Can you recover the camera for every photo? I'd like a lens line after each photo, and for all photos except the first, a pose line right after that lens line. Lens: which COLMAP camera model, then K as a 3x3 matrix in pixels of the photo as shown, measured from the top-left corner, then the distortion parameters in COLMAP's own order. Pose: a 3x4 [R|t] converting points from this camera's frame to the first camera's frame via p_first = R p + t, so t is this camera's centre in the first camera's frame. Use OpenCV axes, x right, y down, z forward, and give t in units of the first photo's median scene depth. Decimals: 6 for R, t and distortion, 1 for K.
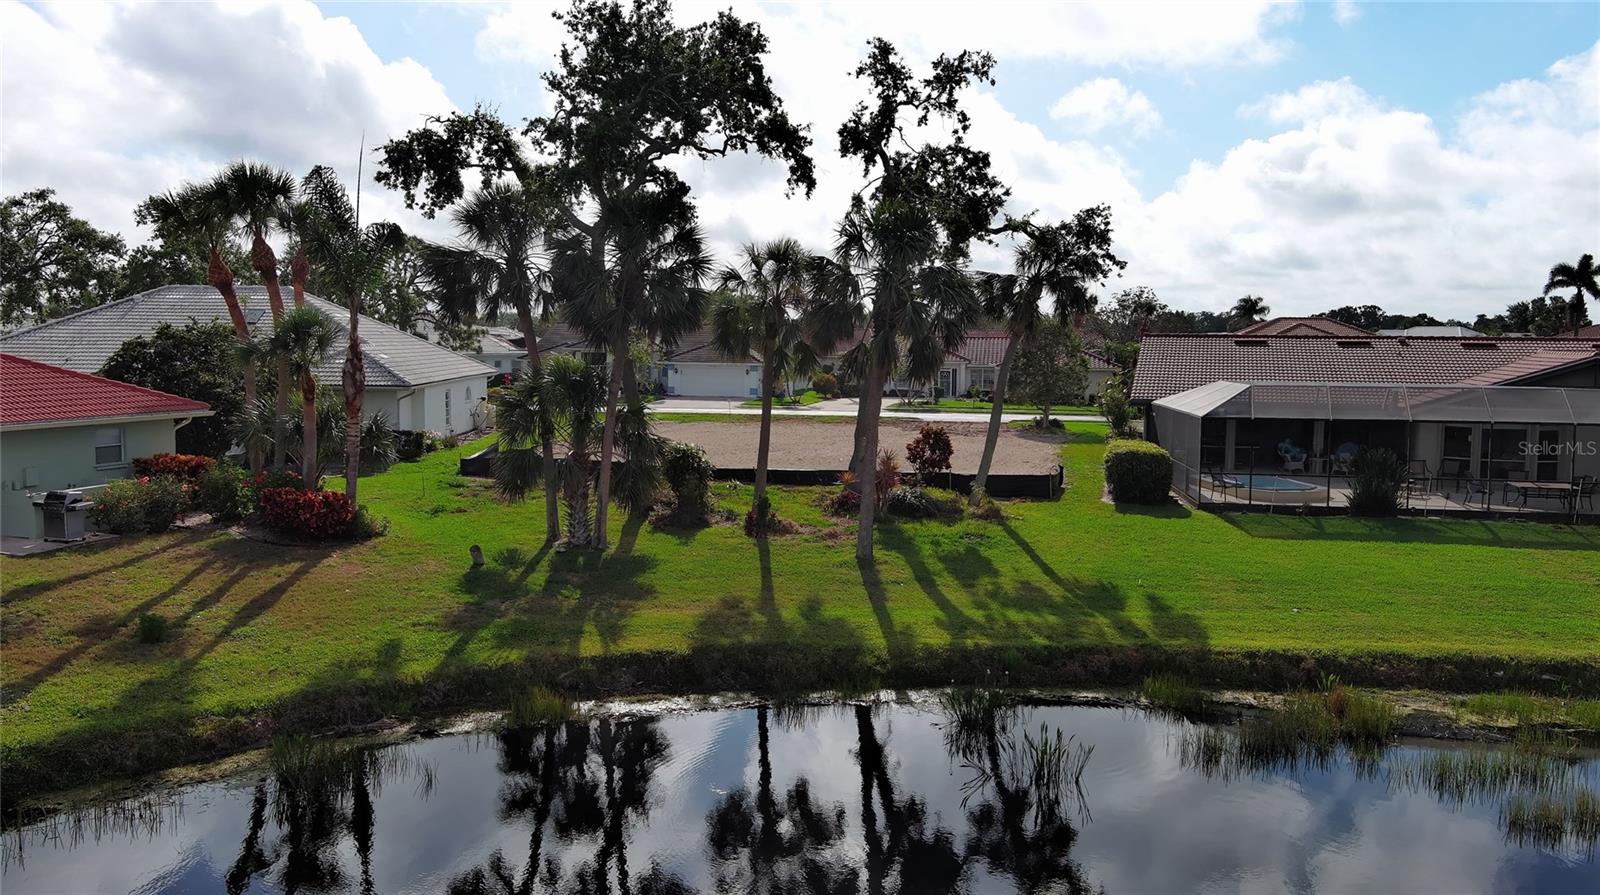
lens RADIAL K [[1258.4, 0, 800.0], [0, 1258.4, 447.5], [0, 0, 1]] dist [0.006020, -0.012722]
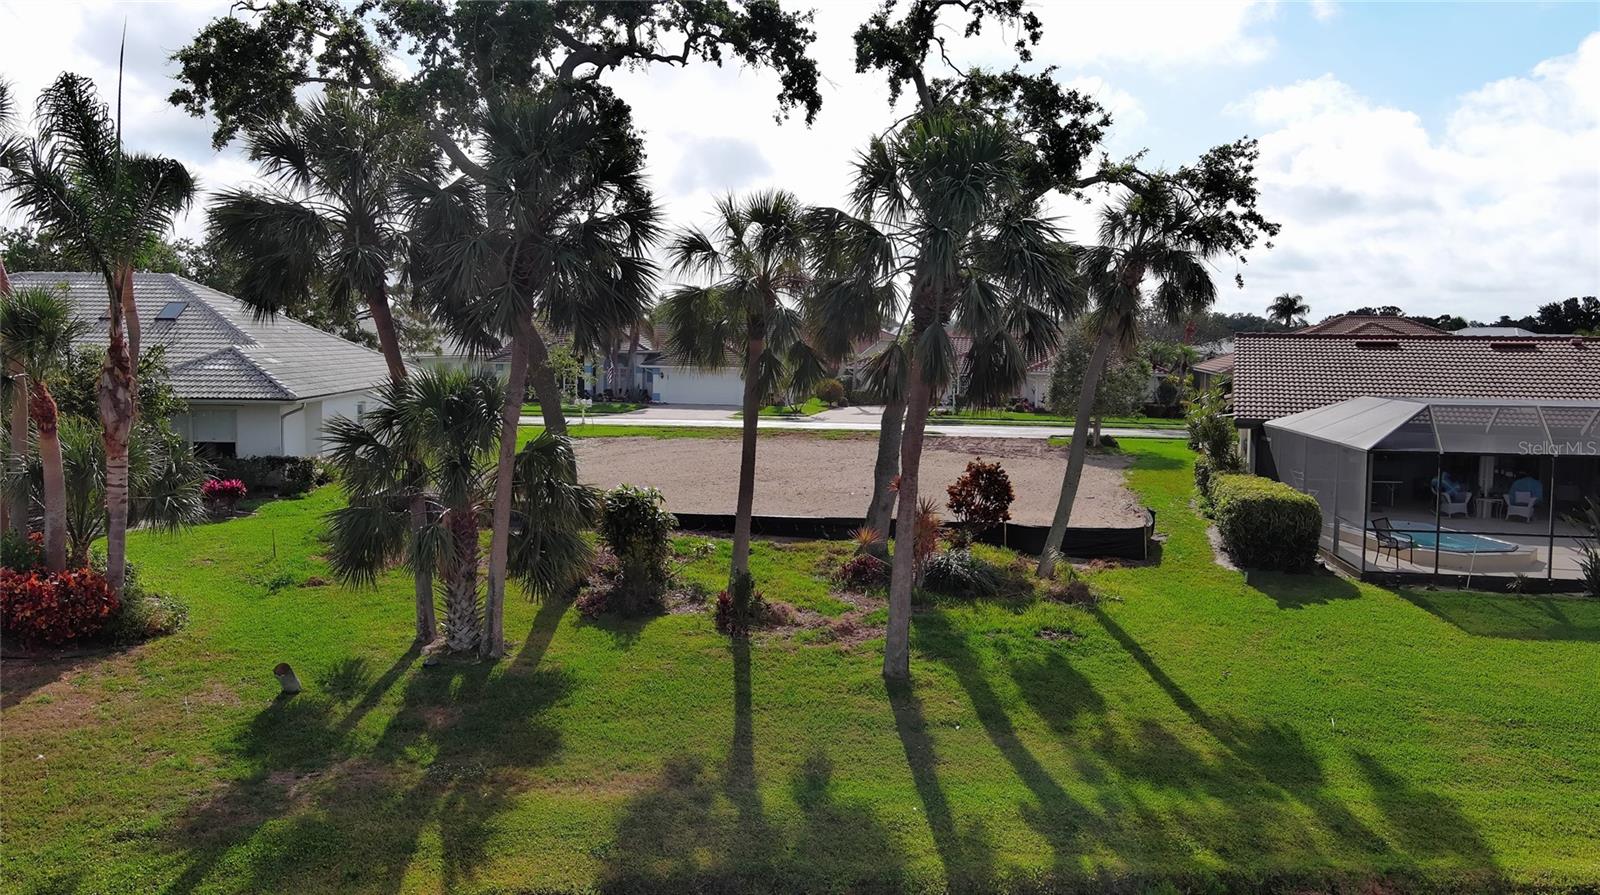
lens RADIAL K [[1258.4, 0, 800.0], [0, 1258.4, 447.5], [0, 0, 1]] dist [0.006020, -0.012722]
pose [[0.999995, 0.001588, -0.002713, 0.003175], [-0.001589, 0.999998, -0.000704, -0.027747], [0.002712, 0.000709, 0.999996, 0.329299]]
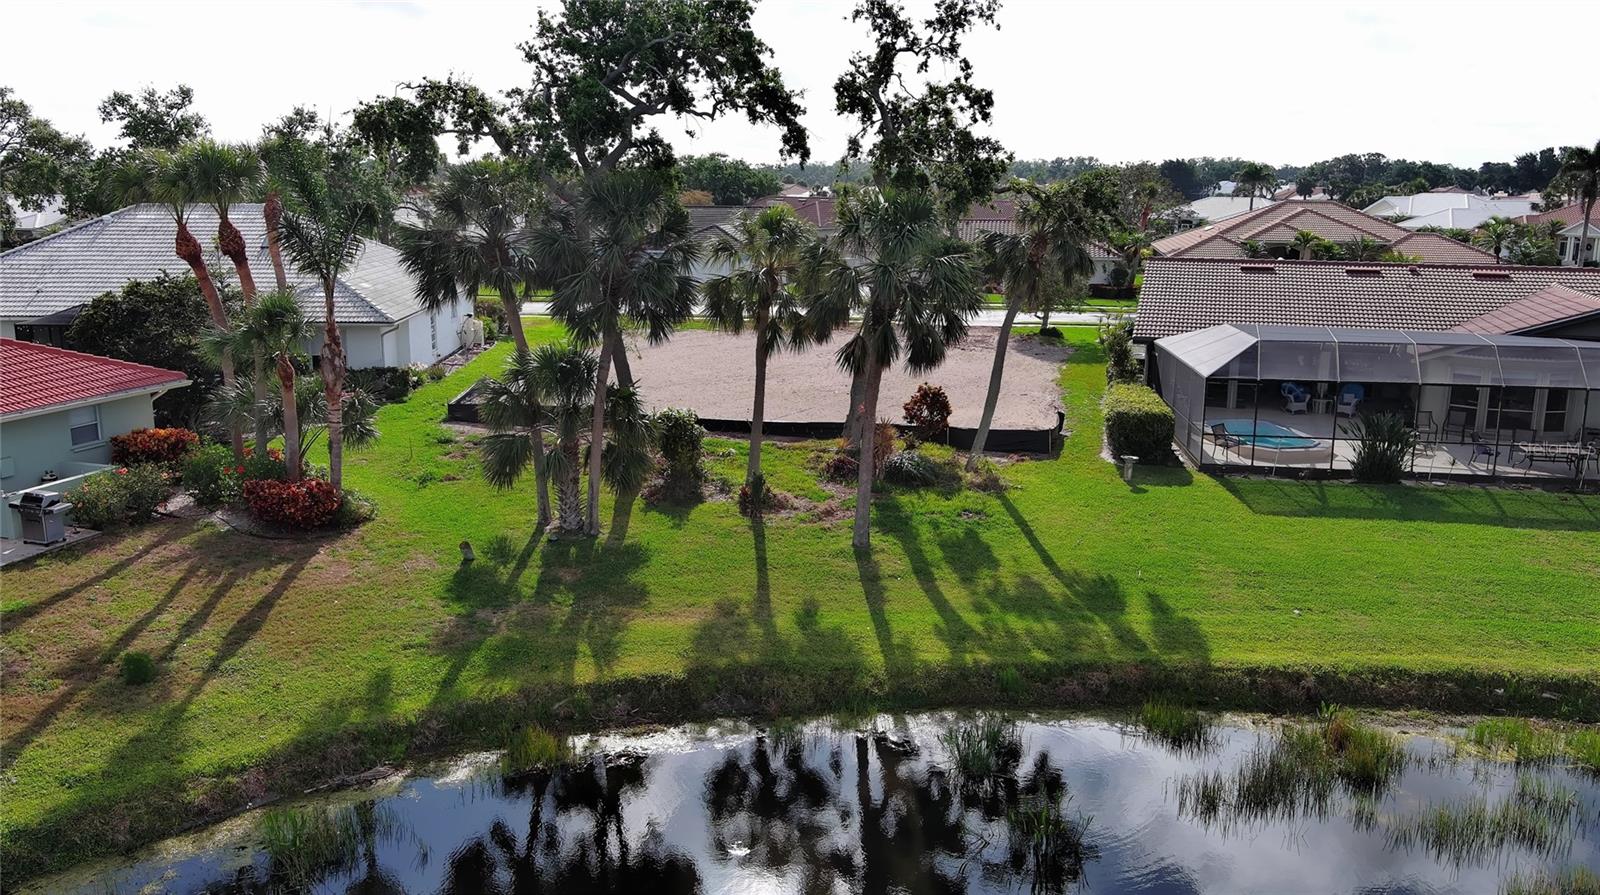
lens RADIAL K [[1258.4, 0, 800.0], [0, 1258.4, 447.5], [0, 0, 1]] dist [0.006020, -0.012722]
pose [[0.999976, -0.005068, 0.004713, -0.000800], [0.004446, 0.992308, 0.123712, -0.103603], [-0.005304, -0.123688, 0.992307, 0.030146]]
